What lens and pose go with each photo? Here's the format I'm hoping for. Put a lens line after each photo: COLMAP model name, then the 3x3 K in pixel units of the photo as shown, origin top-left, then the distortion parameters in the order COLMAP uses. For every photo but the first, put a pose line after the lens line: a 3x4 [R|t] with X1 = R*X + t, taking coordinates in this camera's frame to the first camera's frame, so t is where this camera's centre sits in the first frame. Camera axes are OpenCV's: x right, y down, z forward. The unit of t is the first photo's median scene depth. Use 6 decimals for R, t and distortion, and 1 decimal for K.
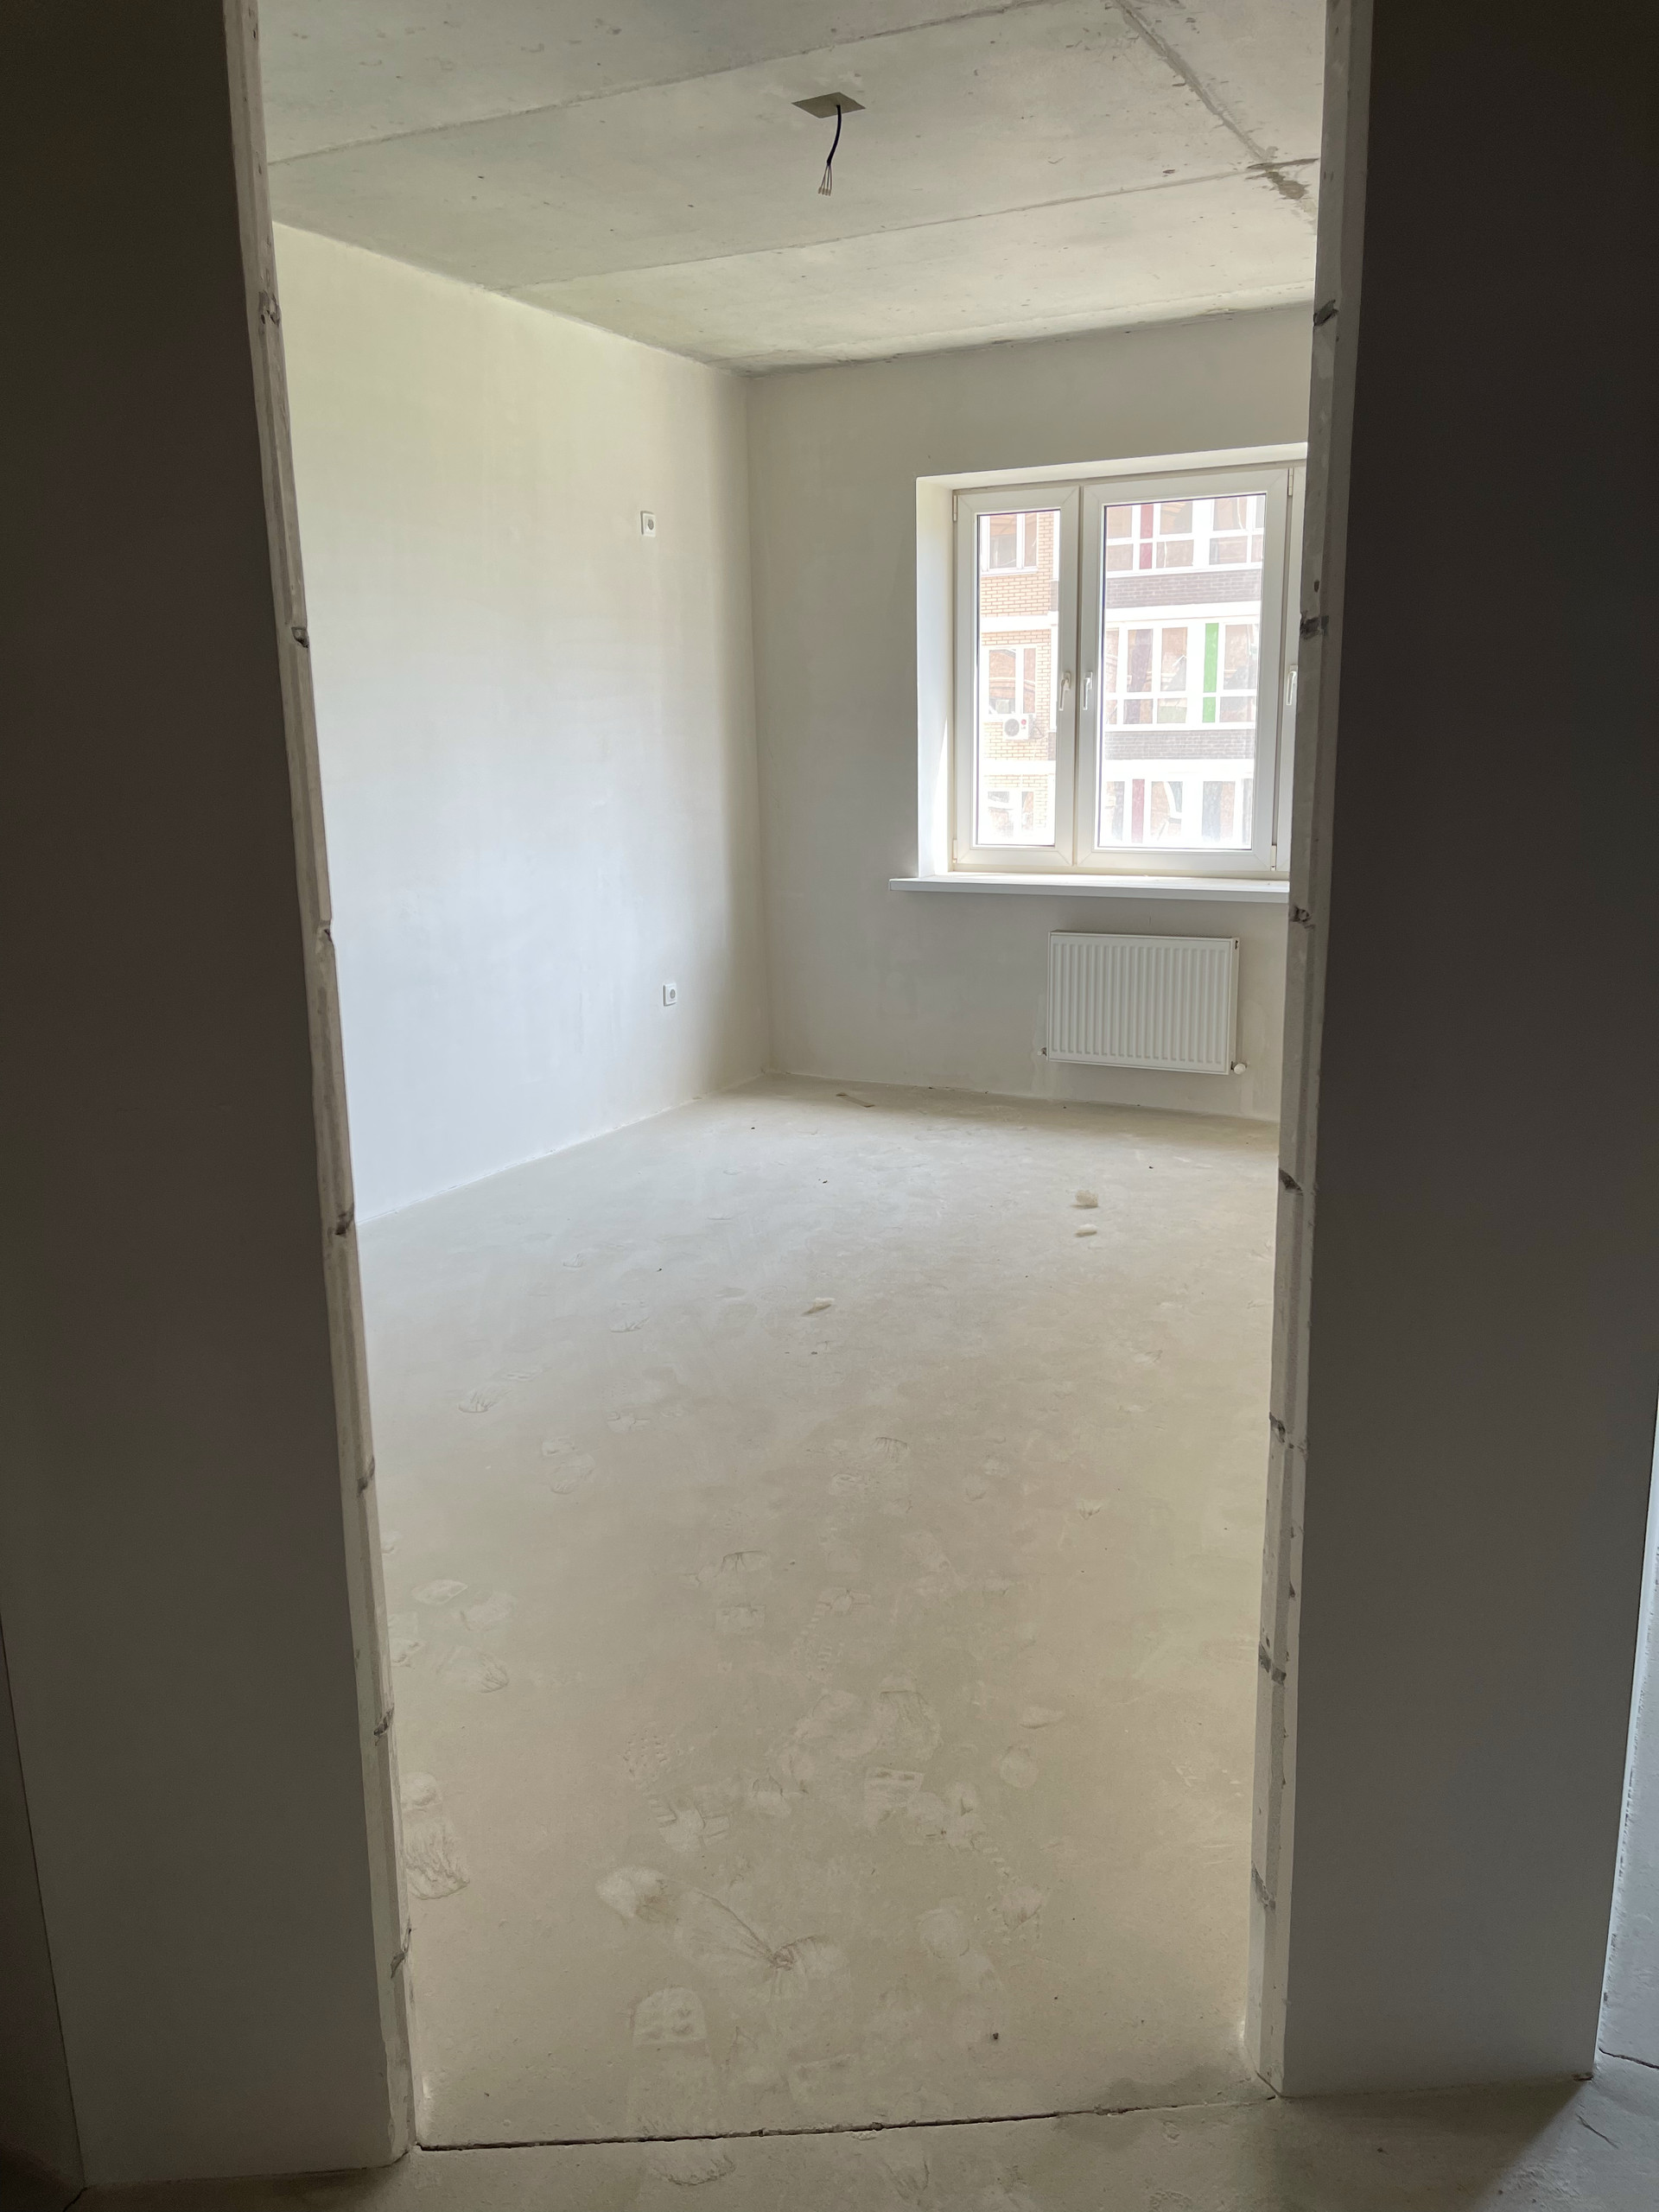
lens RADIAL K [[1679.0, 0, 831.6], [0, 1679.0, 1104.1], [0, 0, 1]] dist [0.048012, -0.057354]
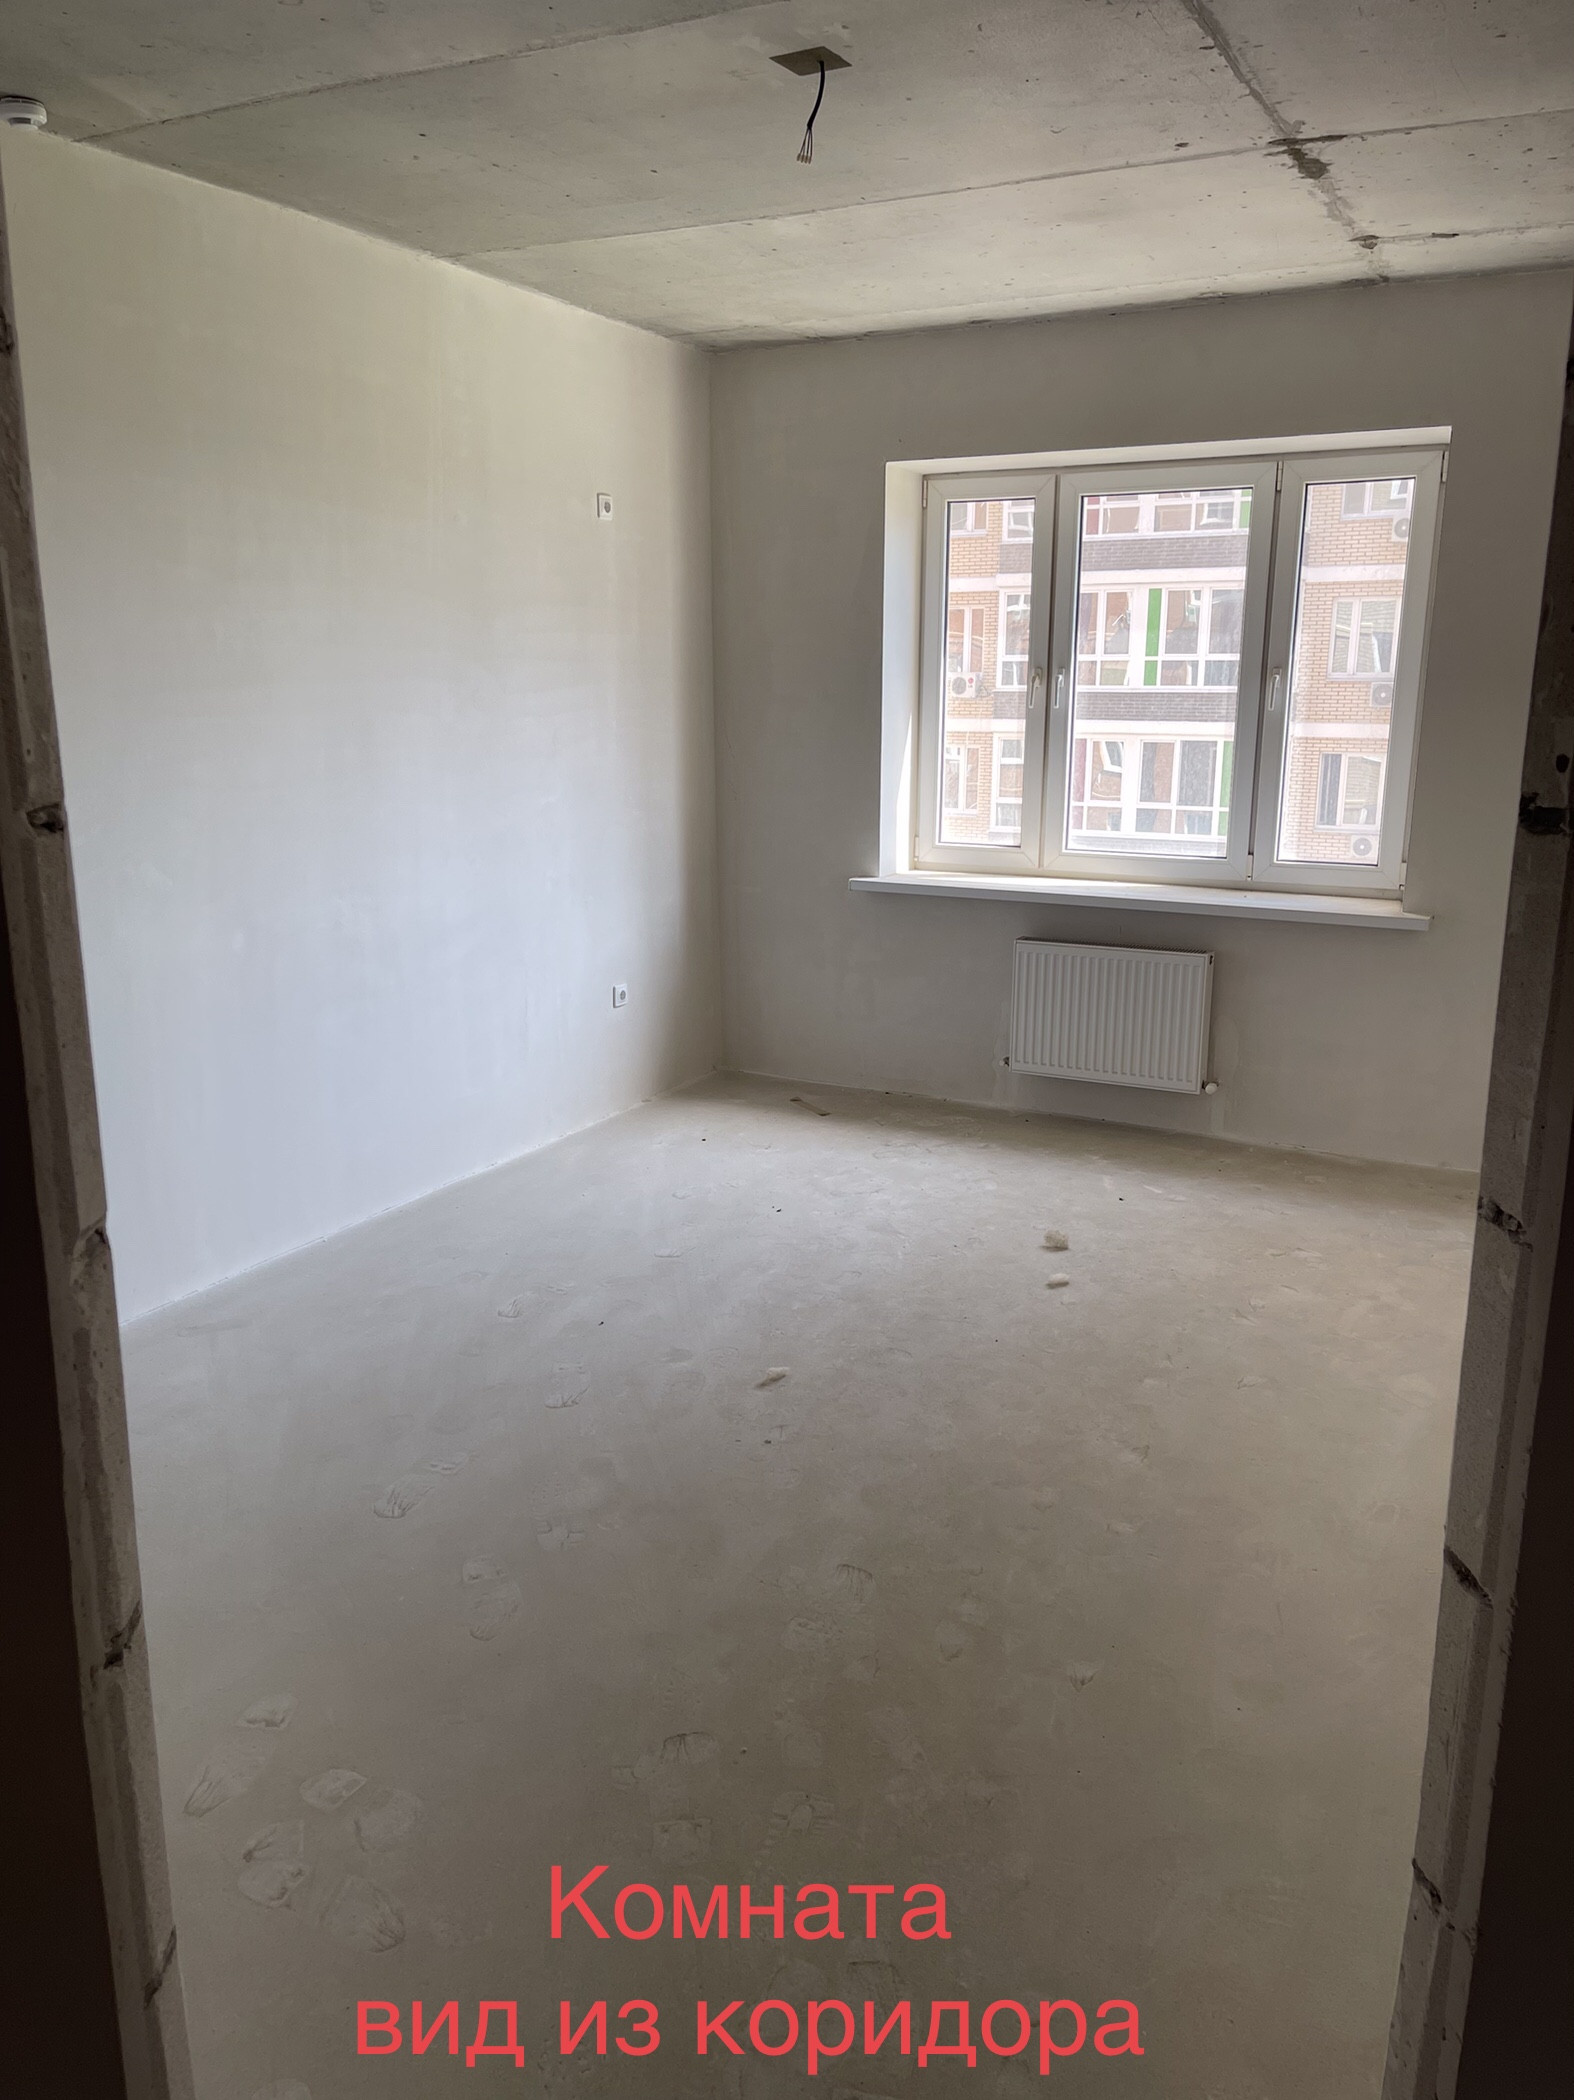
lens RADIAL K [[1594.0, 0, 785.4], [0, 1594.0, 1060.3], [0, 0, 1]] dist [0.048012, -0.057354]
pose [[0.999823, 0.017889, 0.005790, -0.008942], [-0.017985, 0.999693, 0.017067, -0.068814], [-0.005483, -0.017168, 0.999838, 0.126852]]
